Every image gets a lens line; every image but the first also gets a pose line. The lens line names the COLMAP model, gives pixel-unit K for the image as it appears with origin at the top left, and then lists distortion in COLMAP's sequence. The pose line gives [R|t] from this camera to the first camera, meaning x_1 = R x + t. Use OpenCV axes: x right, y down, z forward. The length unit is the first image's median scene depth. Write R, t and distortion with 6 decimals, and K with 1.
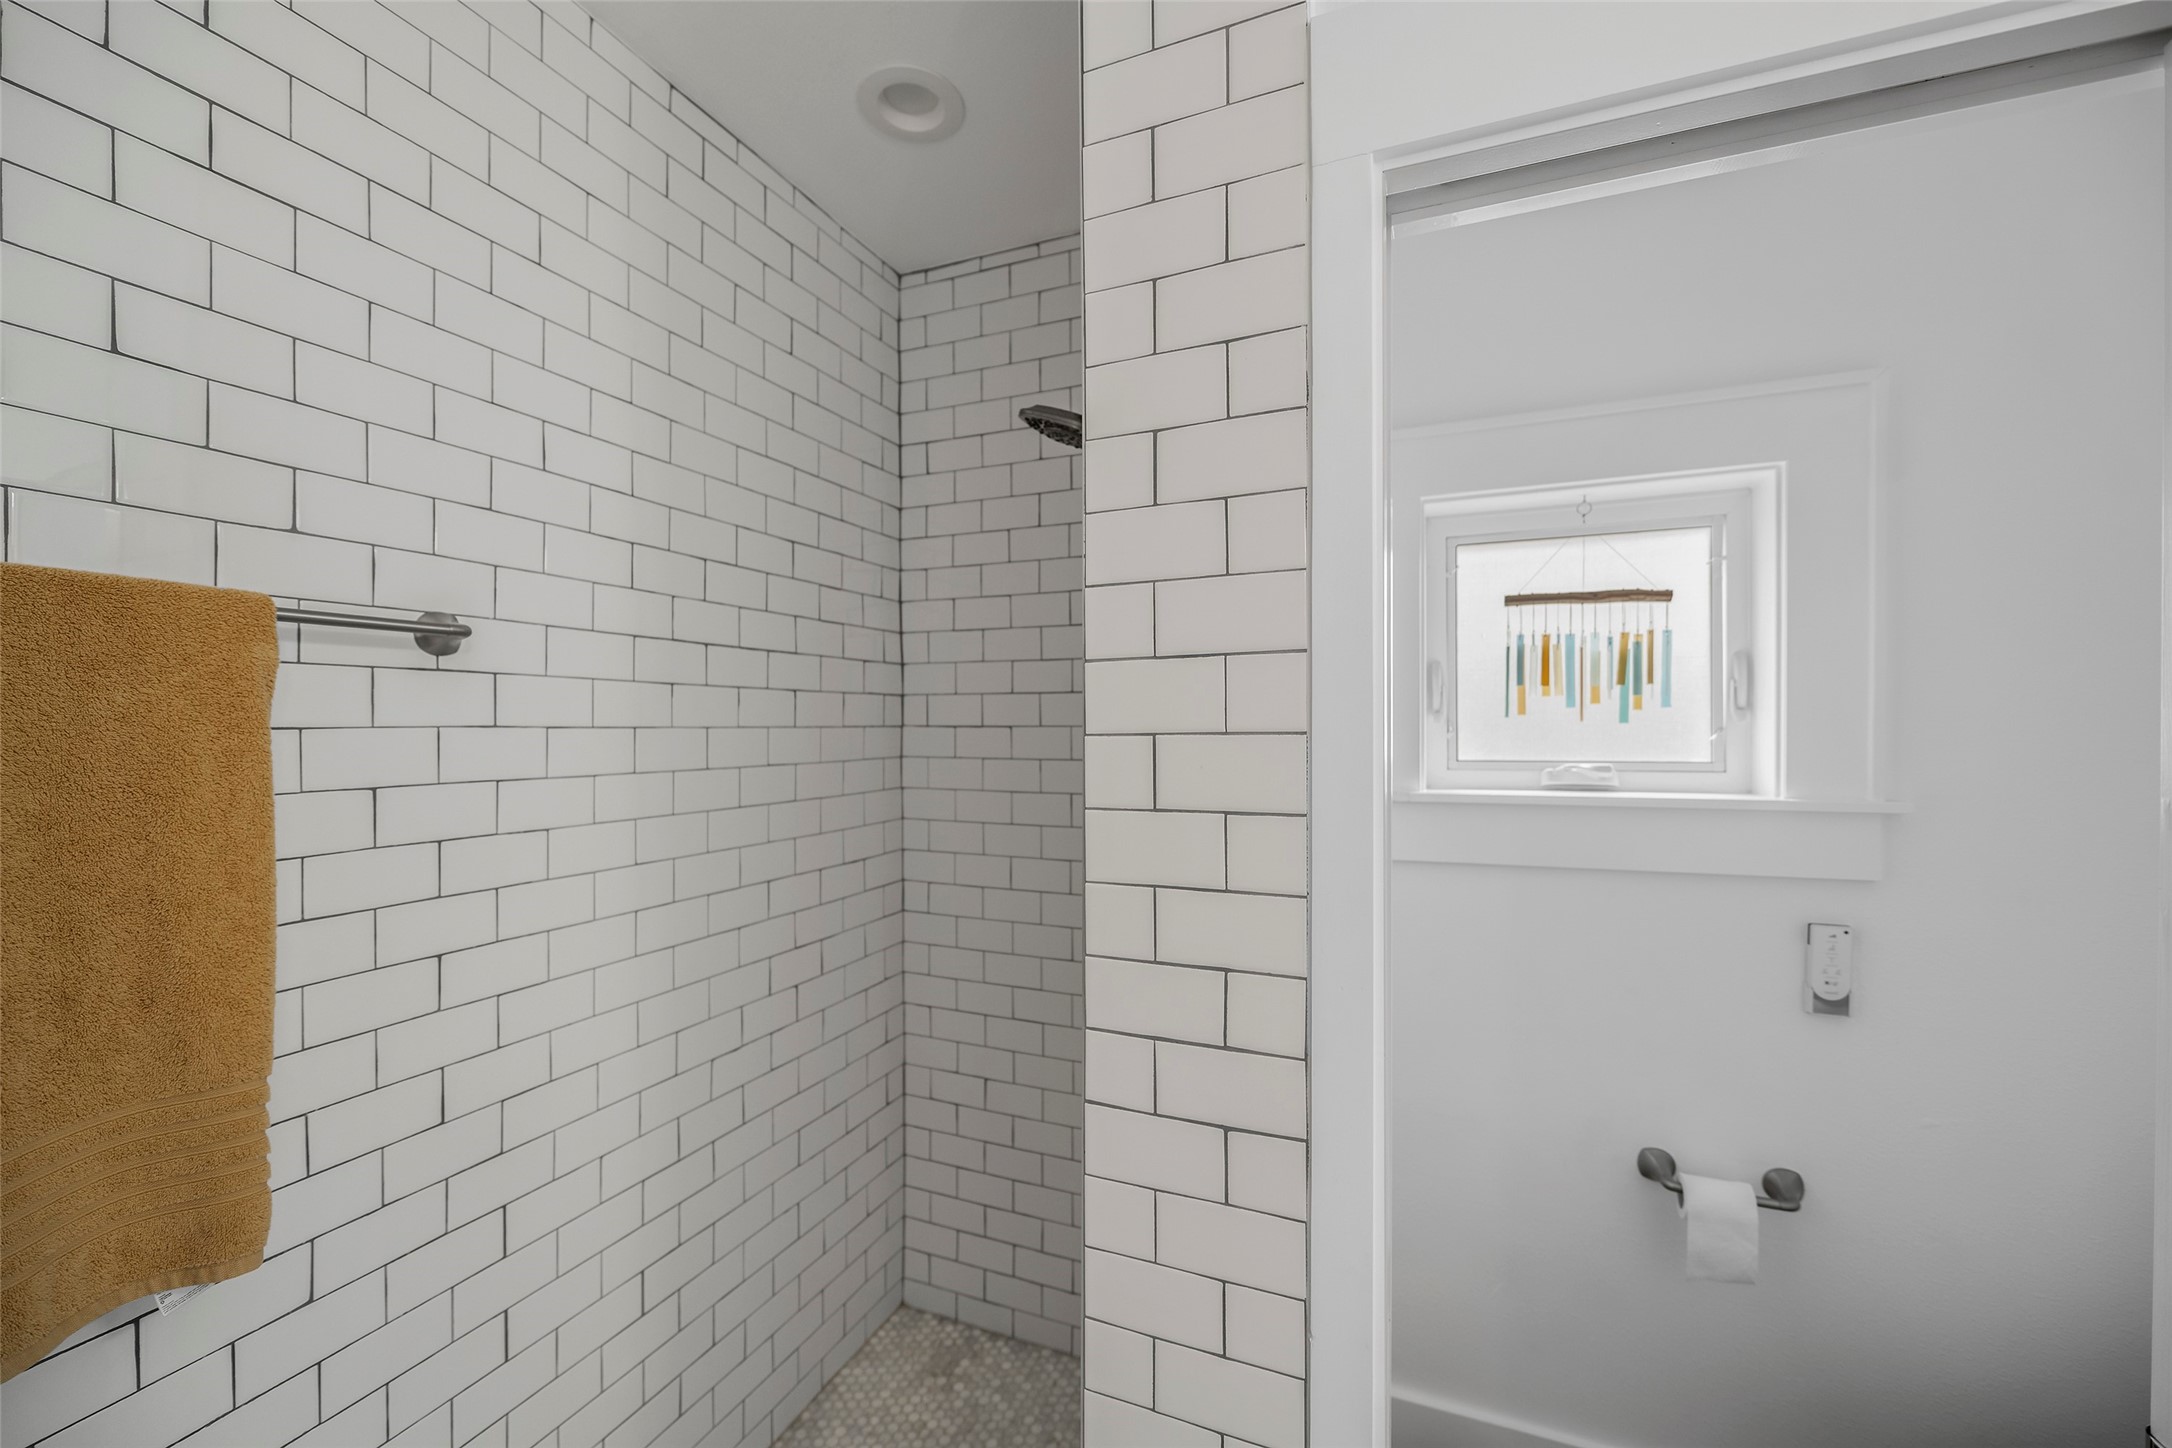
lens RADIAL K [[882.1, 0, 1089.4], [0, 882.1, 723.6], [0, 0, 1]] dist [-0.011391, 0.000485]
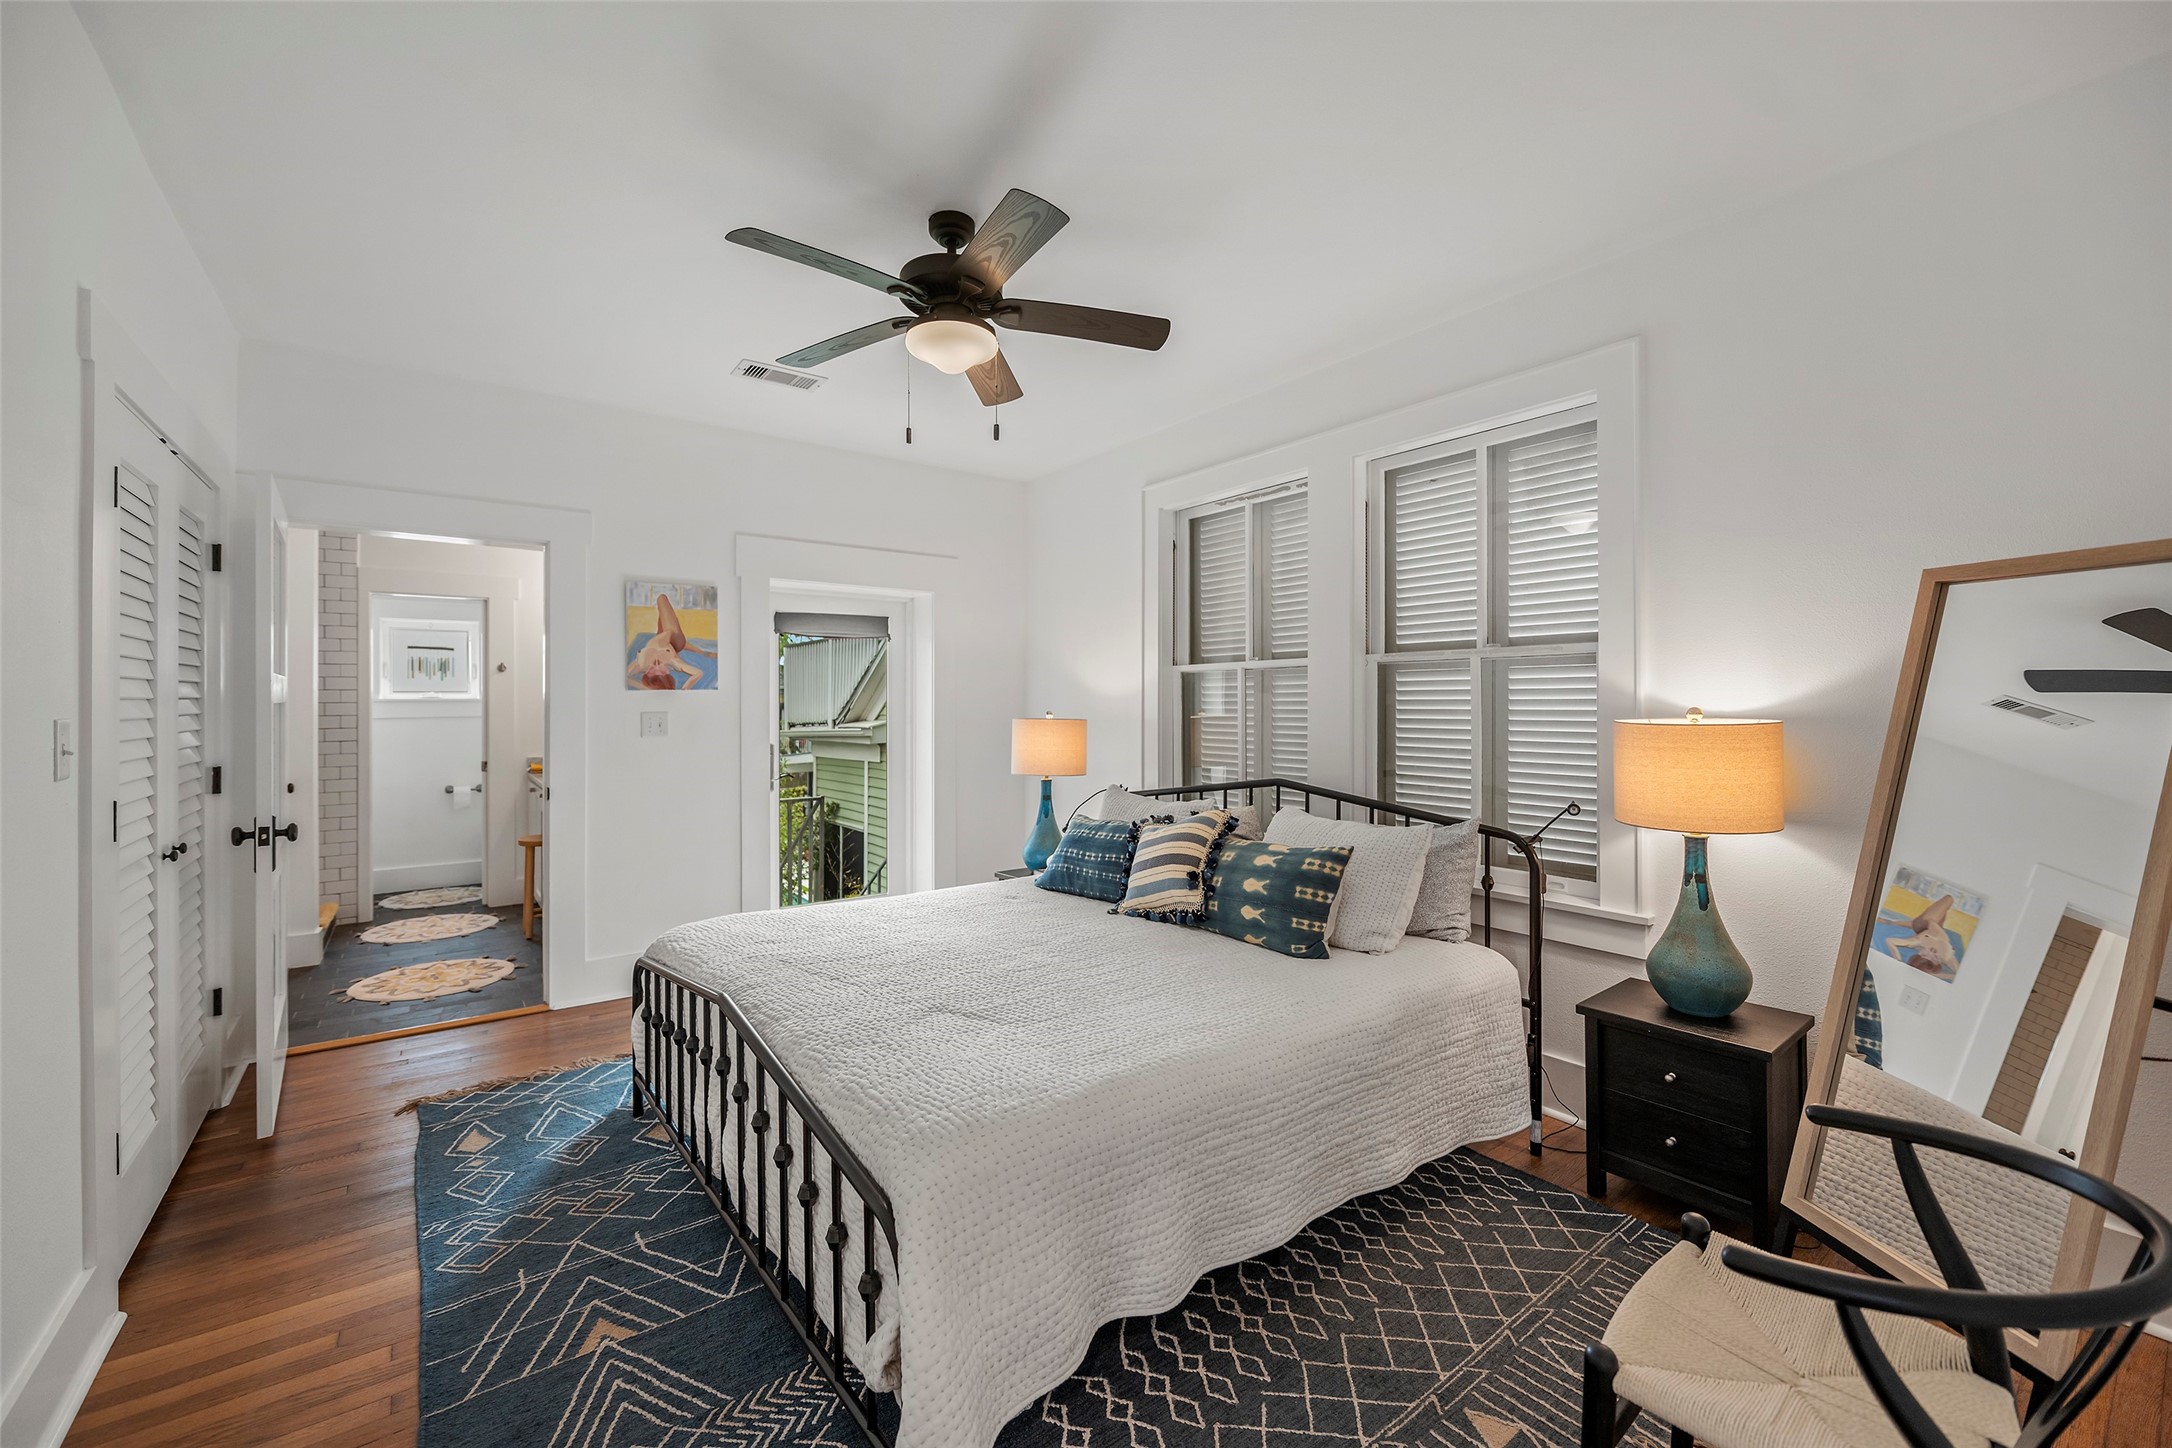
lens RADIAL K [[882.1, 0, 1087.4], [0, 882.1, 711.7], [0, 0, 1]] dist [-0.011391, 0.000485]
pose [[0.513304, -0.002715, 0.858203, -1.263579], [-0.001626, 0.999990, 0.004136, 0.115696], [-0.858205, -0.003519, 0.513294, -3.464617]]
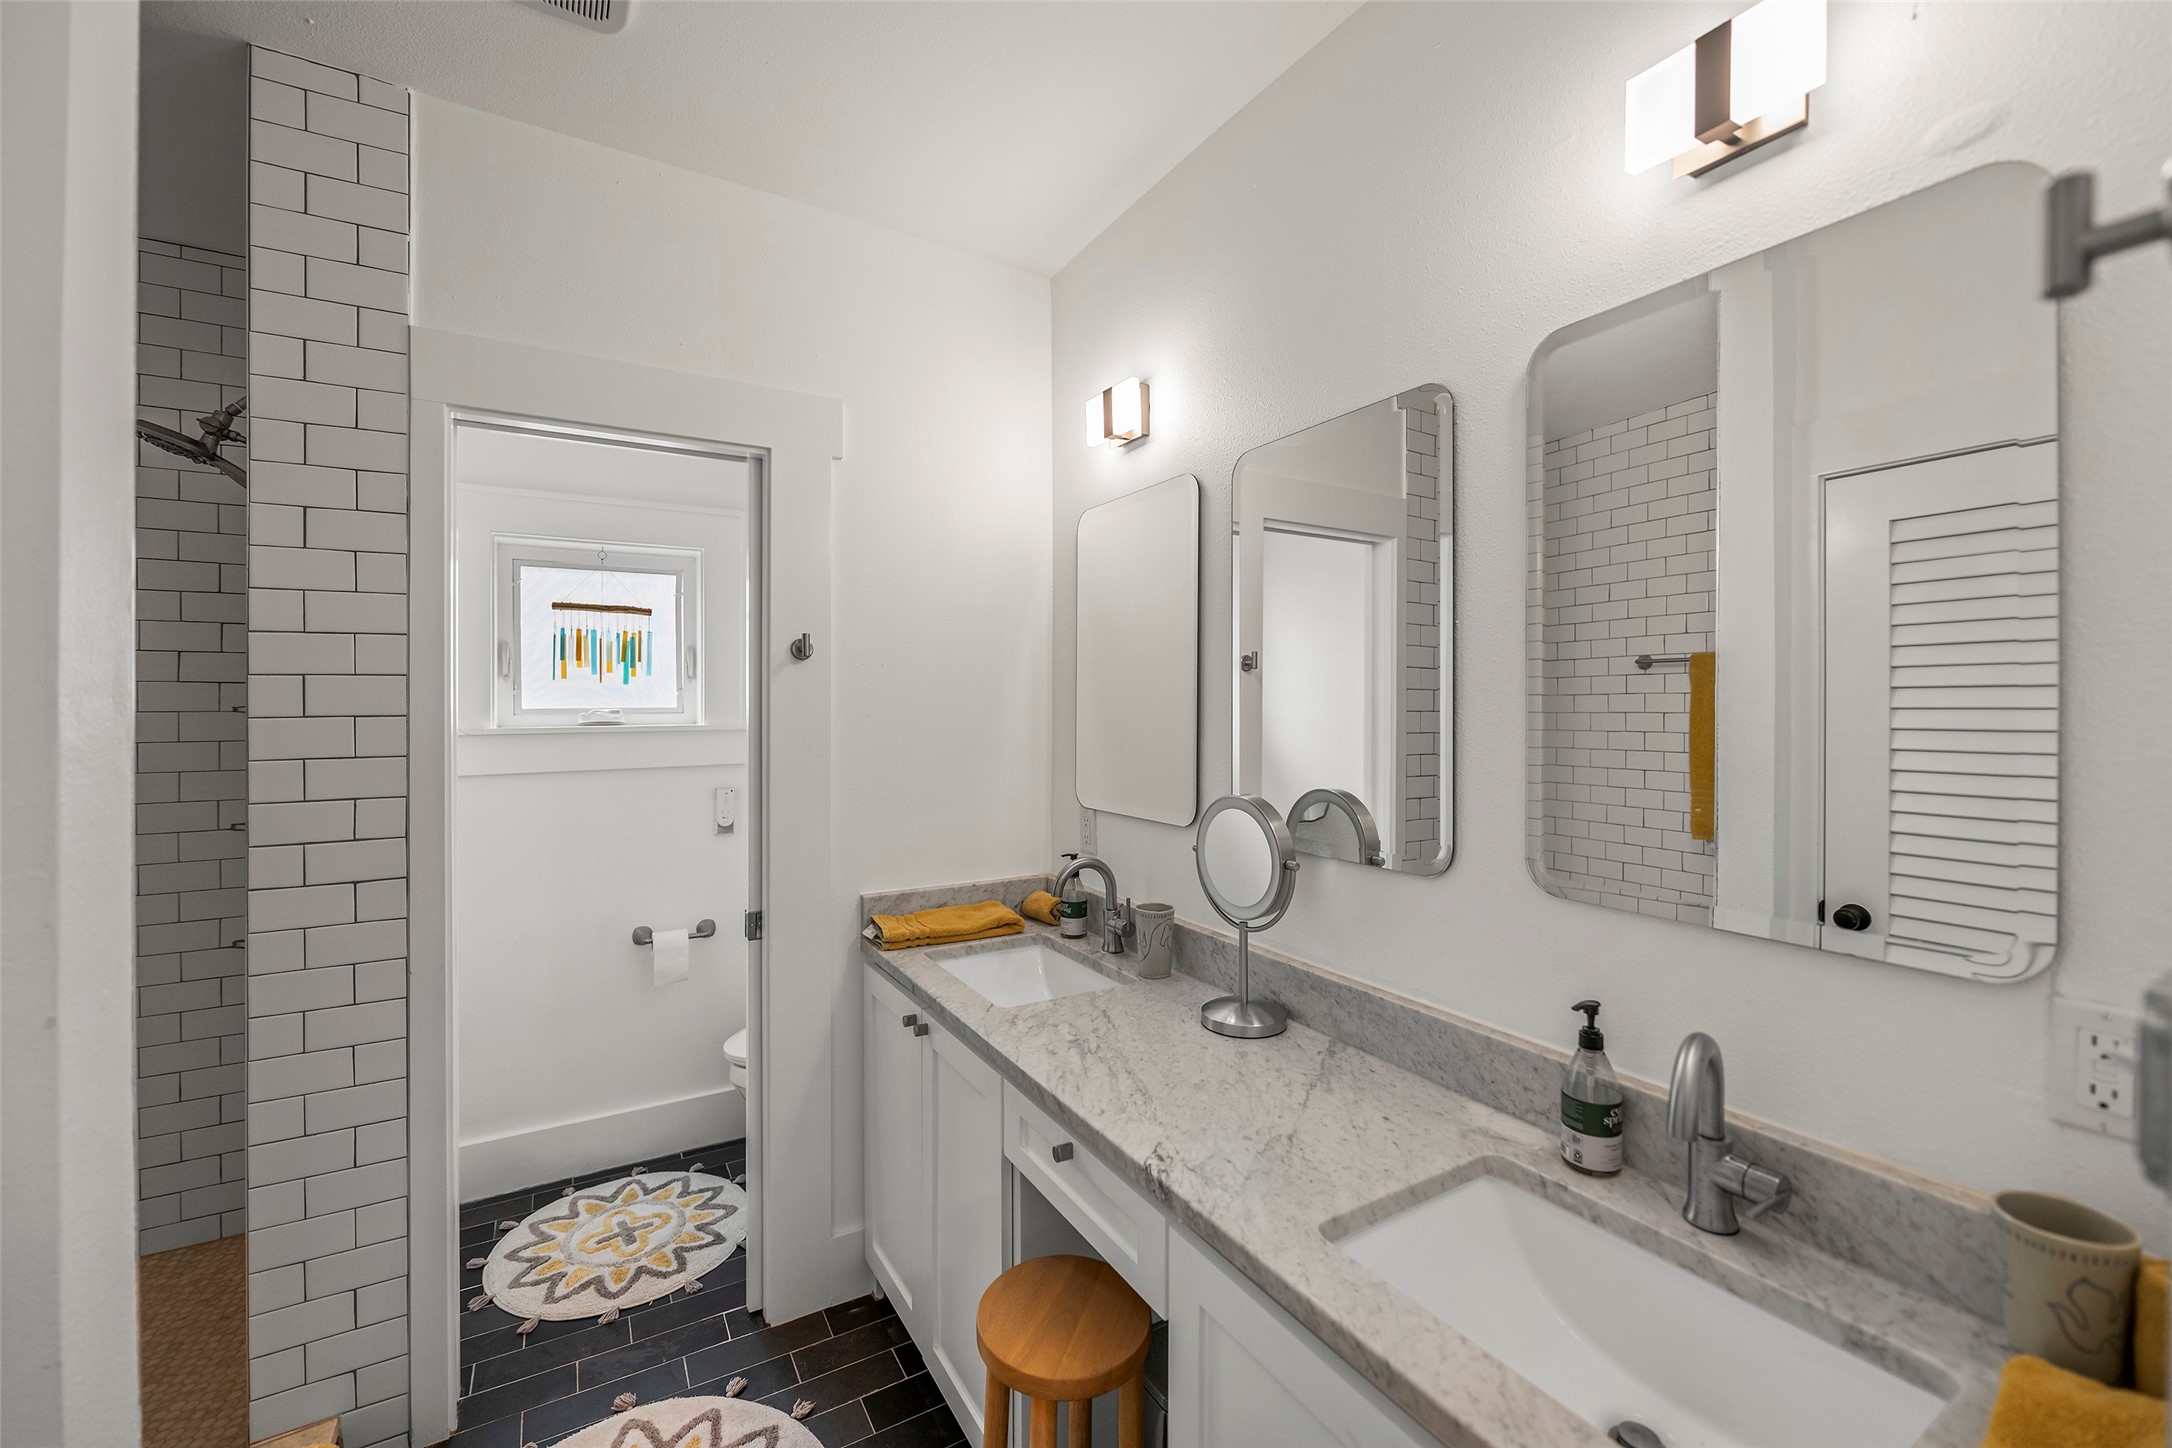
lens RADIAL K [[882.1, 0, 1082.5], [0, 882.1, 711.4], [0, 0, 1]] dist [-0.011391, 0.000485]
pose [[0.607323, -0.001869, 0.794453, -0.206956], [-0.003016, 0.999985, 0.004658, 0.041204], [-0.794449, -0.005225, 0.607308, -0.737611]]
